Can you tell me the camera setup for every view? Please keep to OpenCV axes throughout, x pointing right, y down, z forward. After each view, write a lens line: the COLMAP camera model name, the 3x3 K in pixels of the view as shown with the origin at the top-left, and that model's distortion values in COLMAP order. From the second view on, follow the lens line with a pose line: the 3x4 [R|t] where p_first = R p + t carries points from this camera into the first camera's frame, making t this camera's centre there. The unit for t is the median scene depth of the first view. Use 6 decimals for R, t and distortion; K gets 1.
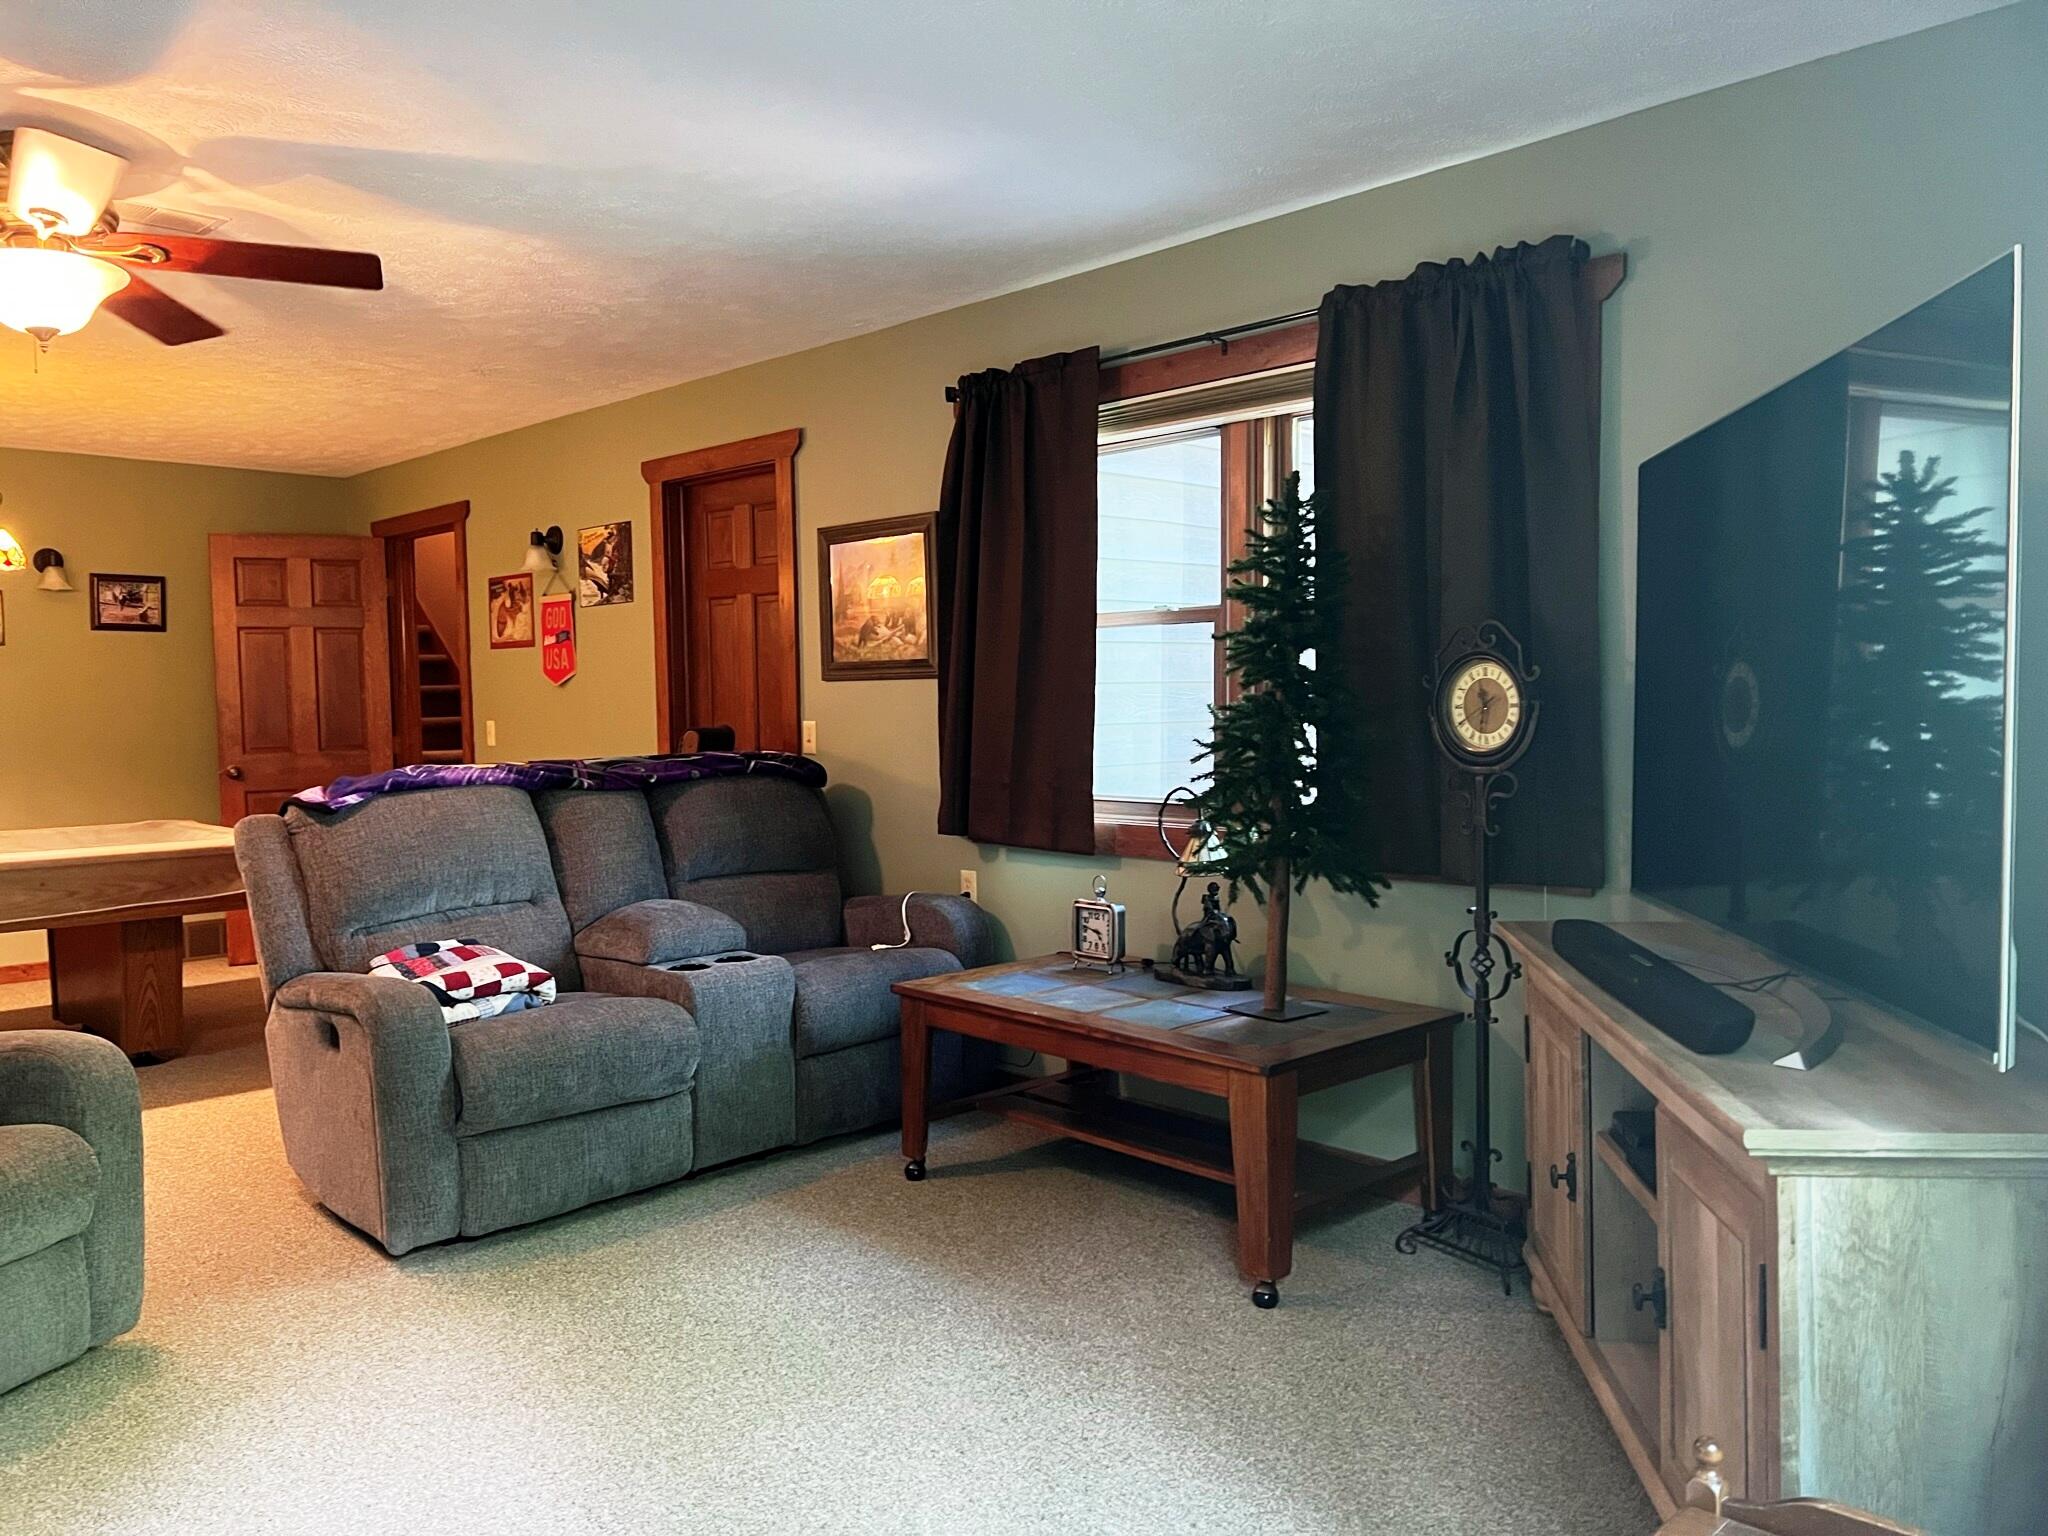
lens RADIAL K [[1536.4, 0, 1026.6], [0, 1536.4, 773.7], [0, 0, 1]] dist [0.063205, -0.080501]
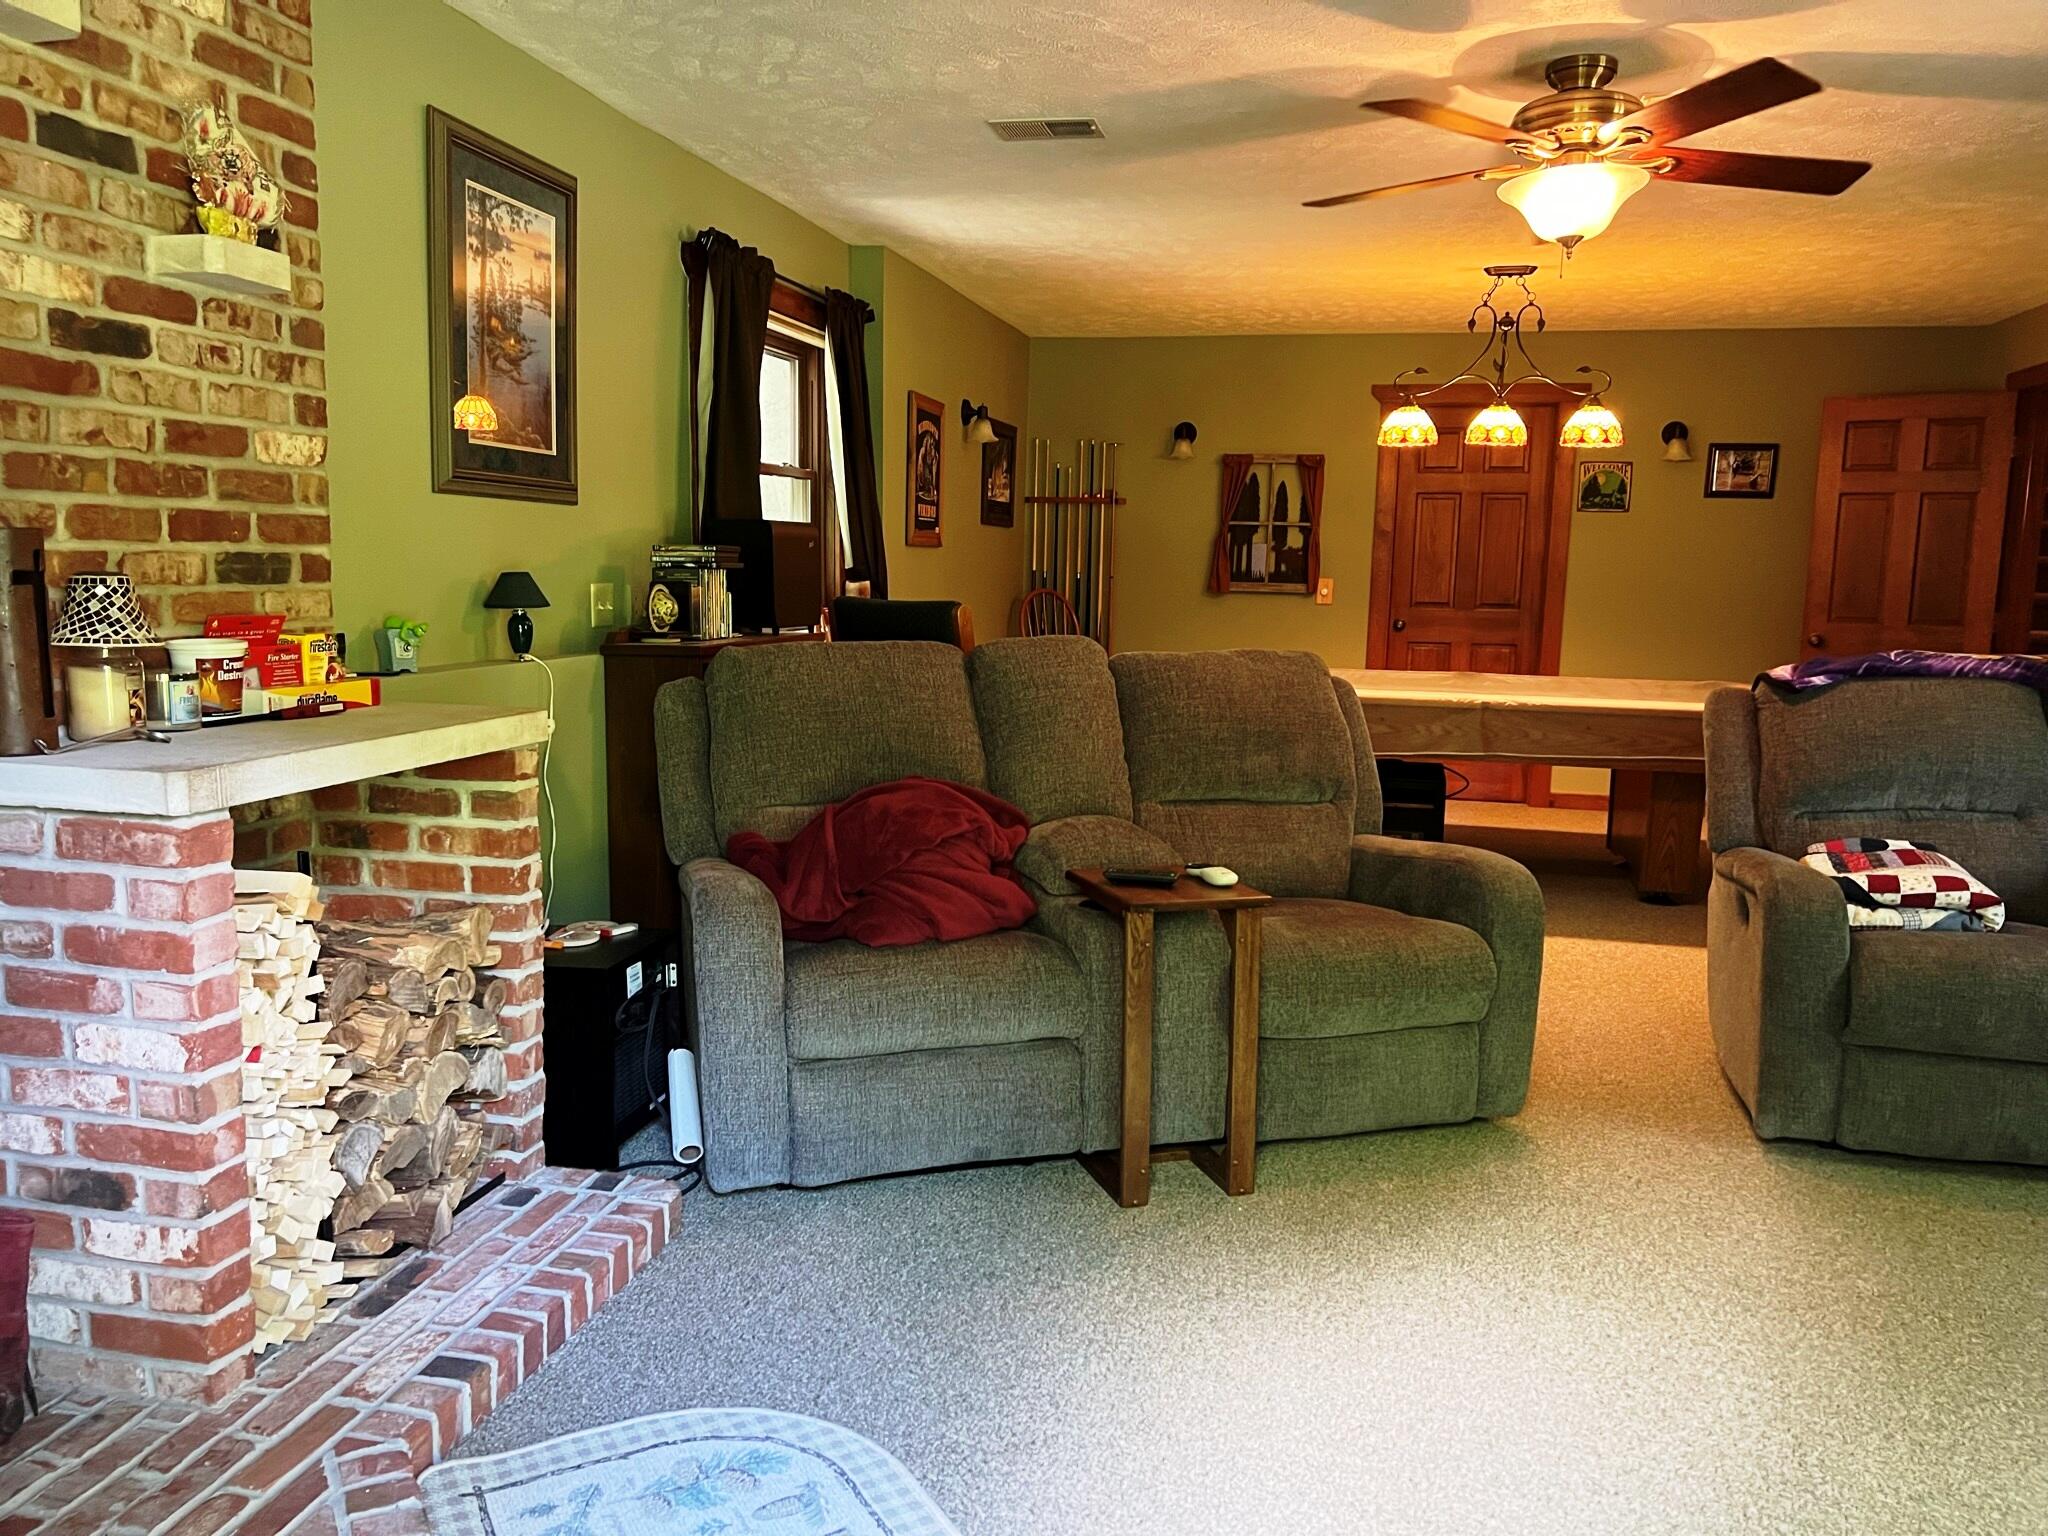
lens RADIAL K [[1536.4, 0, 1008.8], [0, 1536.4, 780.7], [0, 0, 1]] dist [0.063205, -0.080501]
pose [[0.528160, 0.150117, -0.835770, 0.115522], [-0.070032, 0.988597, 0.133310, -0.014871], [0.846252, -0.011878, 0.532650, 0.043568]]
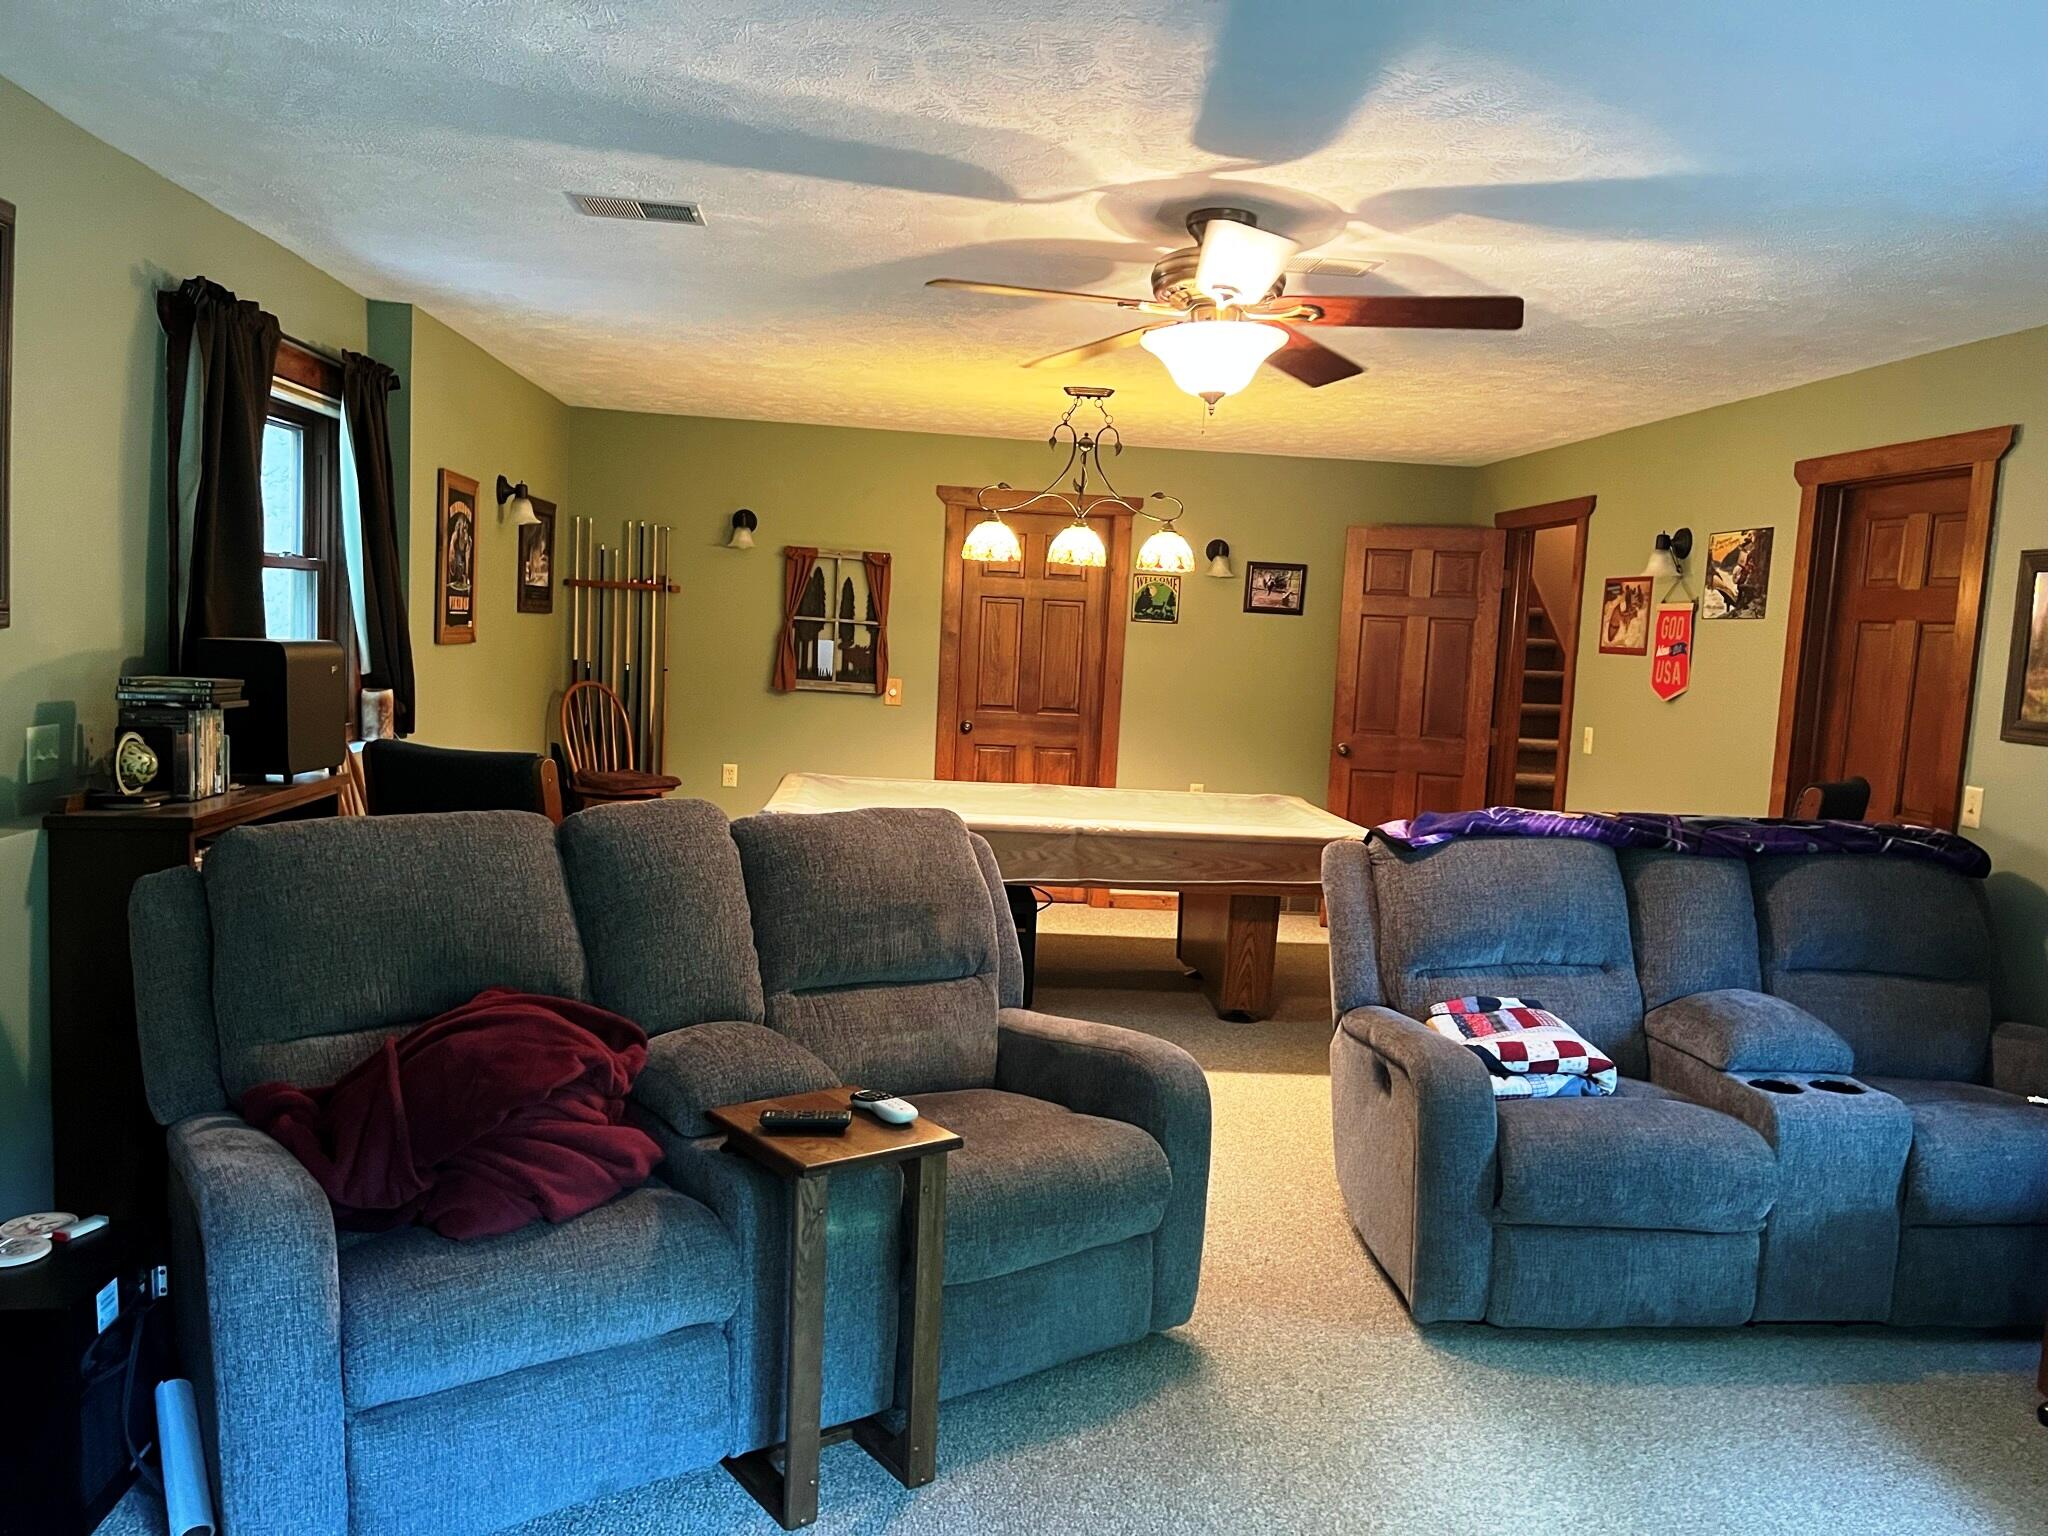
lens RADIAL K [[1536.4, 0, 1032.3], [0, 1536.4, 782.5], [0, 0, 1]] dist [0.063205, -0.080501]
pose [[0.773252, 0.120052, -0.622631, -0.020231], [-0.094511, 0.992766, 0.074045, -0.064969], [0.627016, 0.001590, 0.779005, 0.063484]]
